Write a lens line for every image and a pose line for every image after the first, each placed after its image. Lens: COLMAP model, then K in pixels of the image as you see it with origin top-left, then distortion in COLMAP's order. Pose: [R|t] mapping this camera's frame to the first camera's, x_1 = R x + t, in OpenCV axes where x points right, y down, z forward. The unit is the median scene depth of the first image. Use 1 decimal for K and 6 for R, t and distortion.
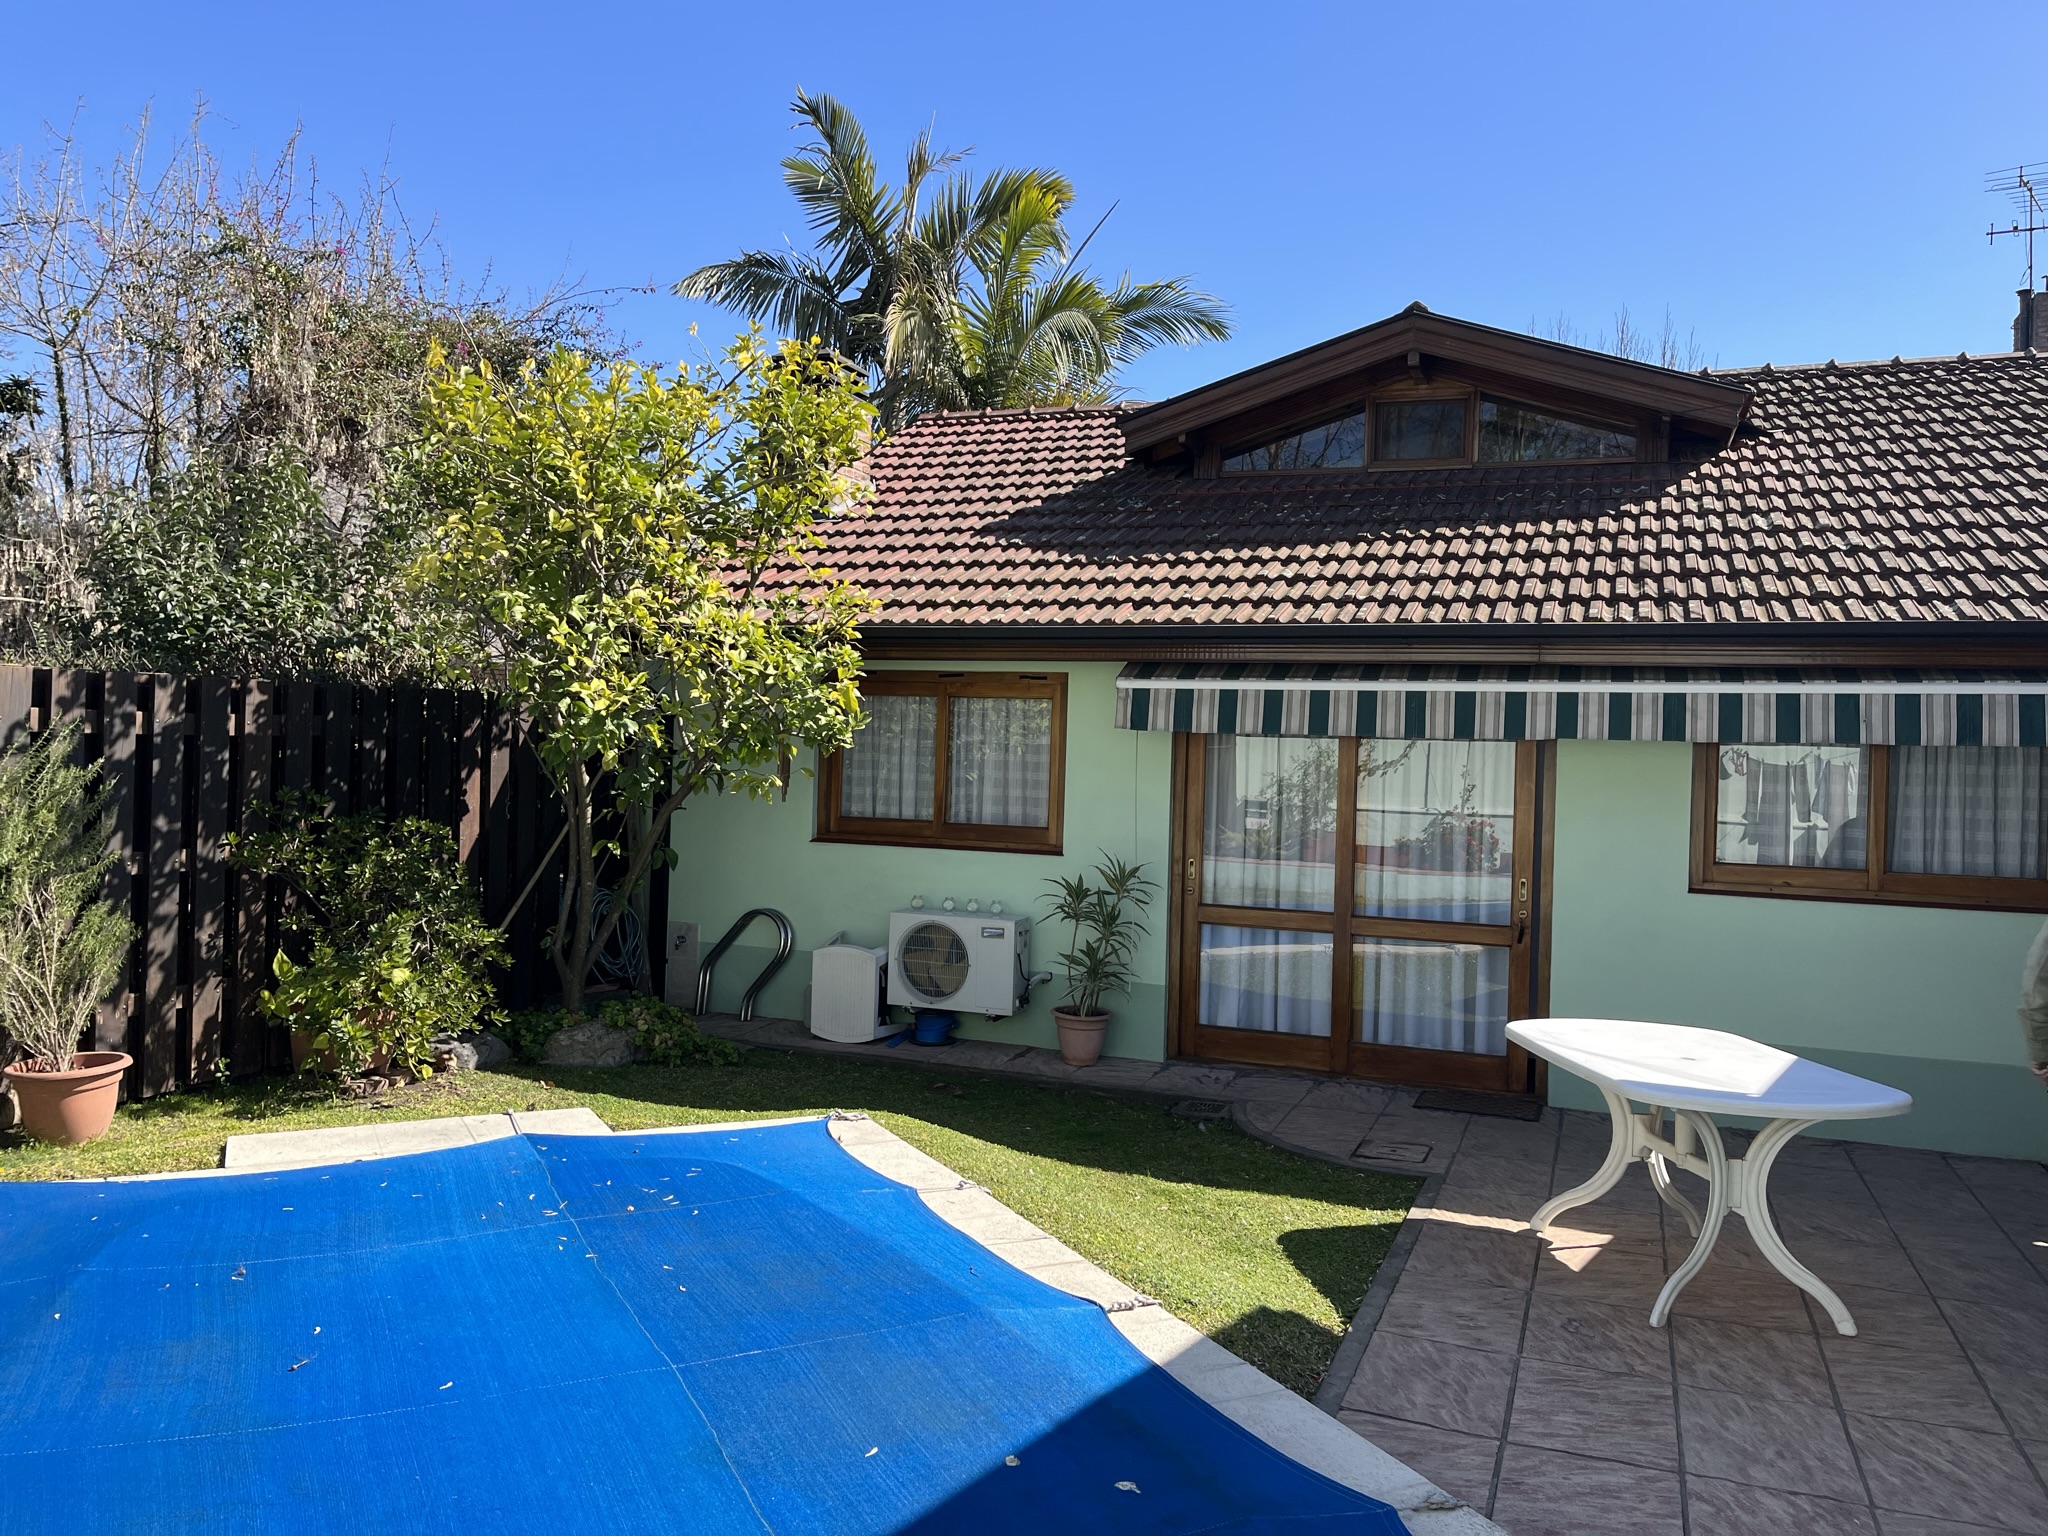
lens RADIAL K [[1523.3, 0, 1224.7], [0, 1523.3, 764.0], [0, 0, 1]] dist [0.055546, -0.046145]
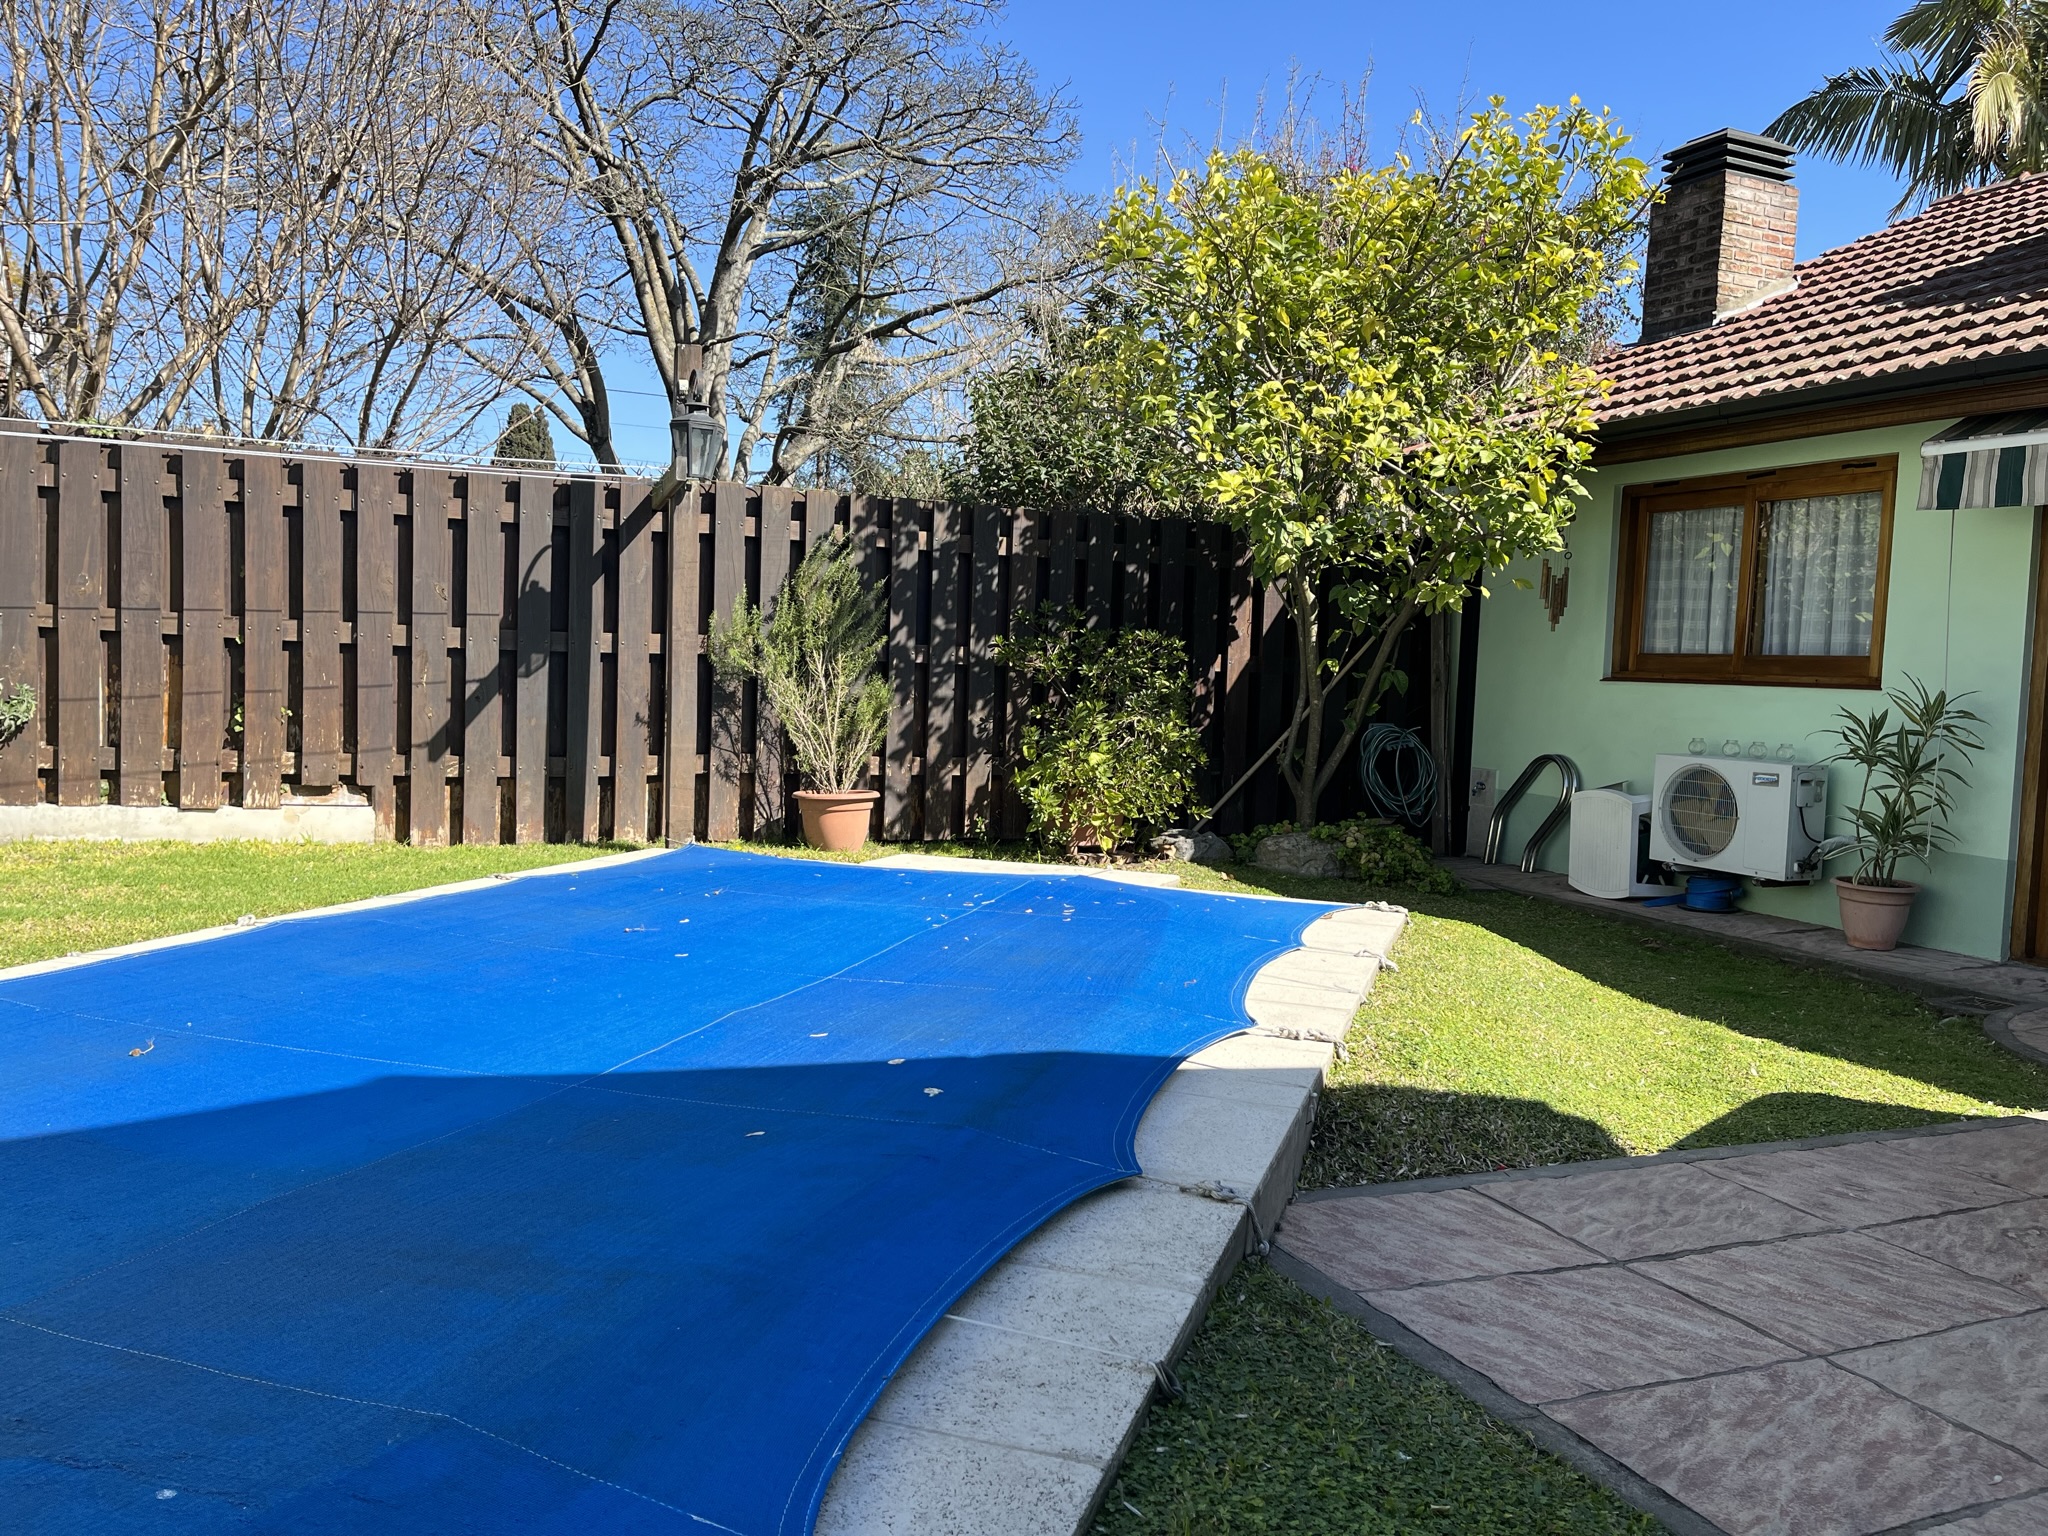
lens RADIAL K [[1614.4, 0, 1013.1], [0, 1614.4, 772.8], [0, 0, 1]] dist [0.069313, -0.103804]
pose [[0.685963, 0.036768, -0.726707, 0.287816], [-0.004129, 0.998903, 0.046643, 0.095095], [0.727625, -0.028995, 0.685363, 0.149827]]
